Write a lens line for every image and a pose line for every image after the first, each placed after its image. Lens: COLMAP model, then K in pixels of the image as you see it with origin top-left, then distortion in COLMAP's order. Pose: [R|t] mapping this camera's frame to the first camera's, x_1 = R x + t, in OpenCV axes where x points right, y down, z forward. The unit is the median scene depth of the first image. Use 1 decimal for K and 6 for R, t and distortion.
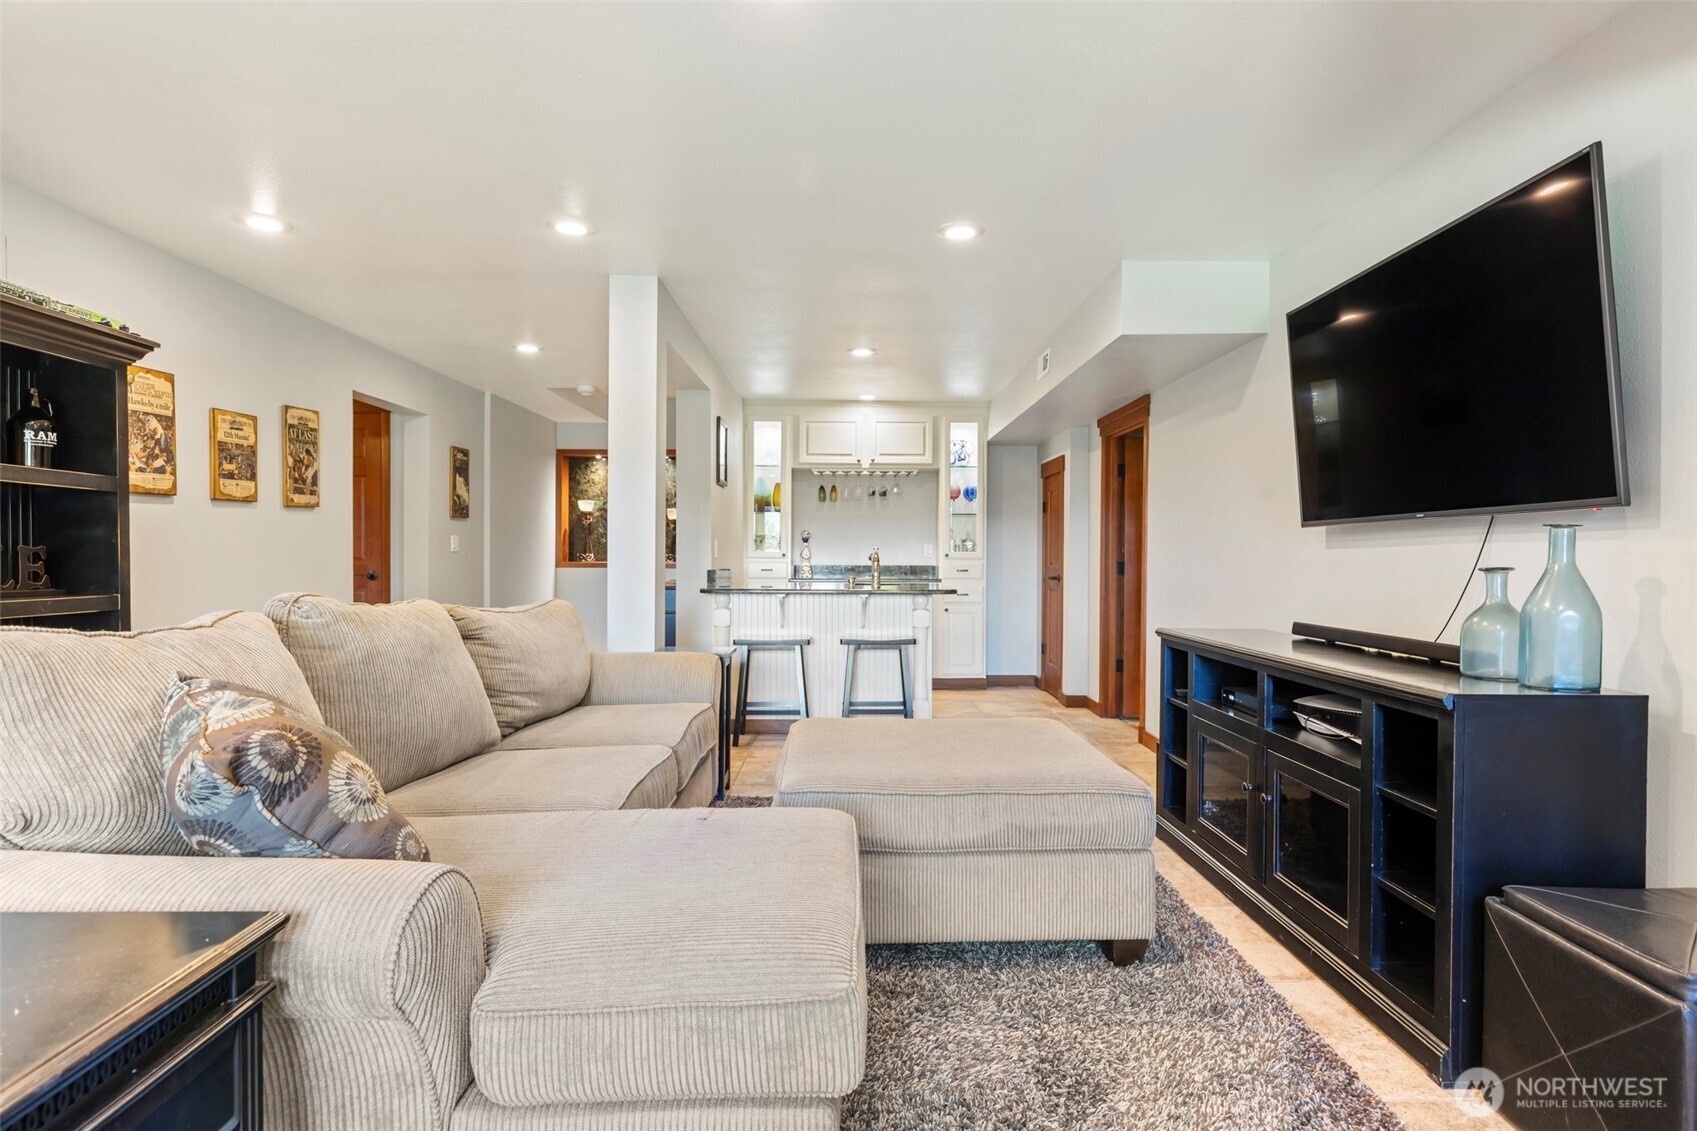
lens RADIAL K [[907.7, 0, 857.7], [0, 907.7, 554.7], [0, 0, 1]] dist [-0.000607, -0.000138]
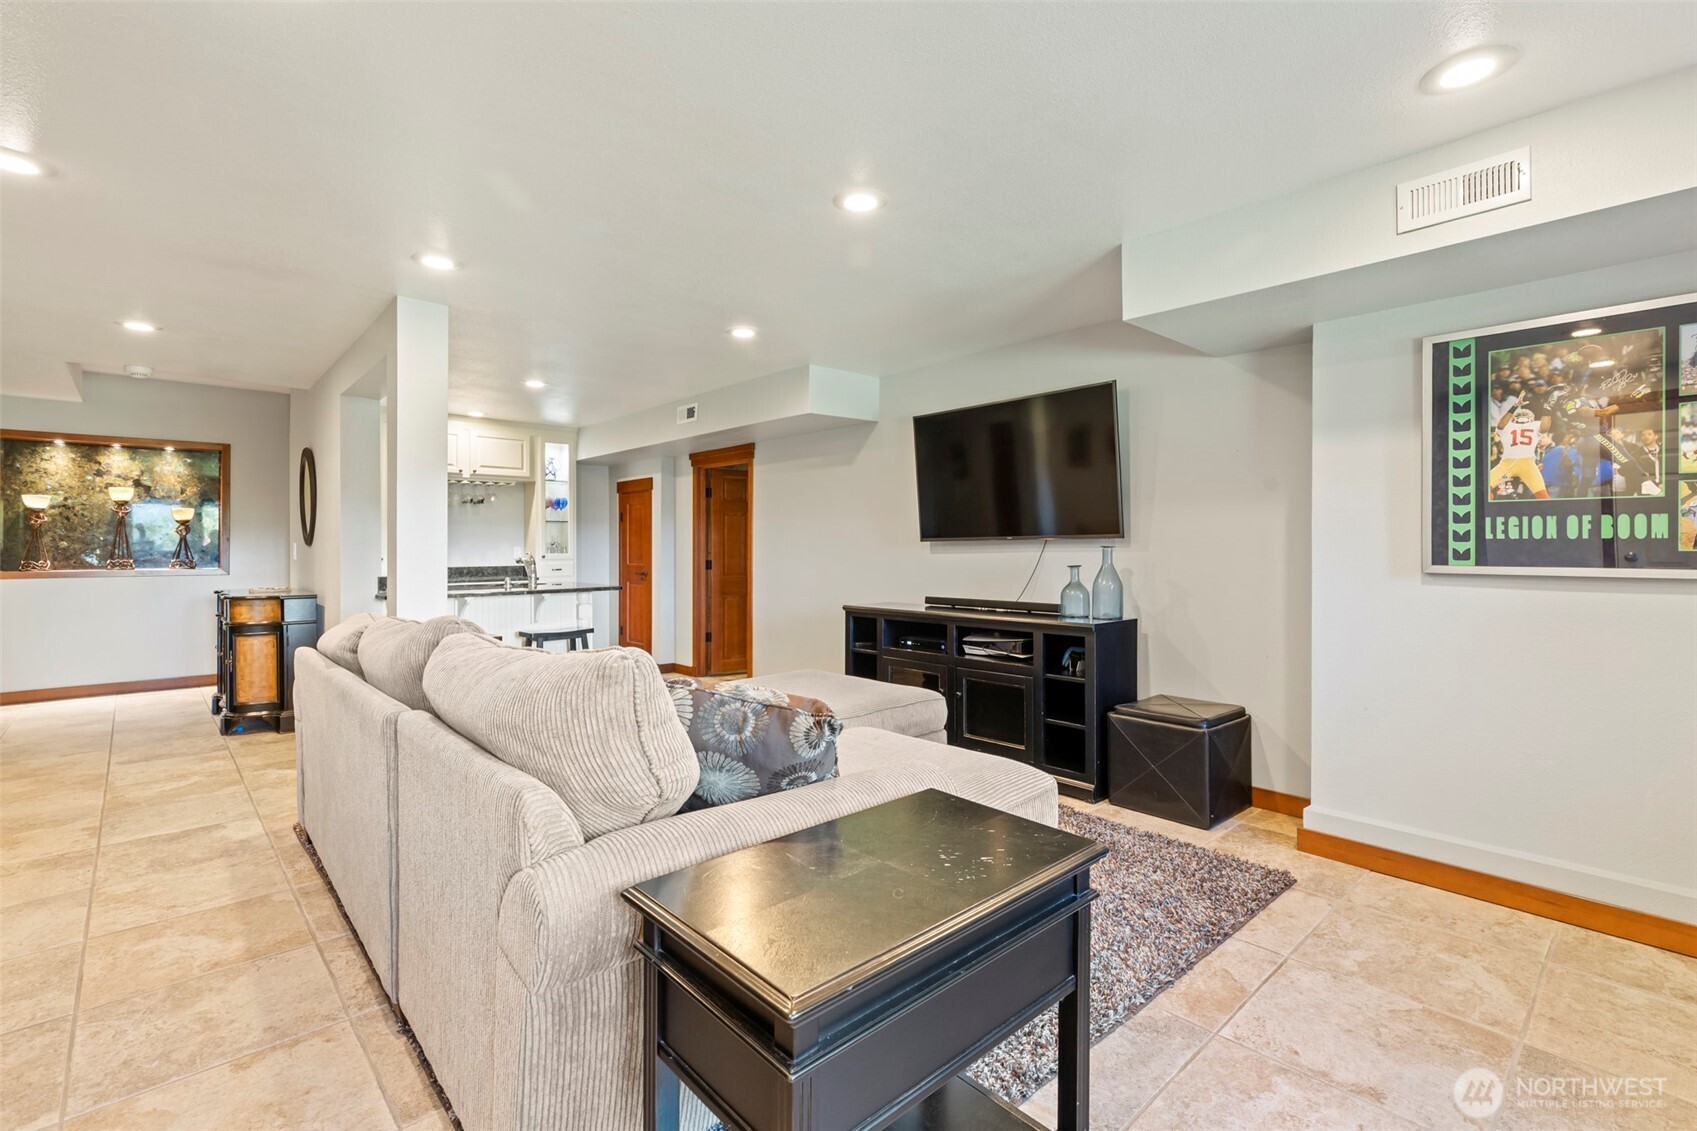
lens RADIAL K [[758.6, 0, 852.2], [0, 758.6, 545.7], [0, 0, 1]] dist [0.020192, 0.000130]
pose [[0.743810, -0.007505, 0.668349, -0.281296], [0.007949, 0.999966, 0.002382, -0.013003], [-0.668344, 0.003541, 0.743844, 0.005804]]
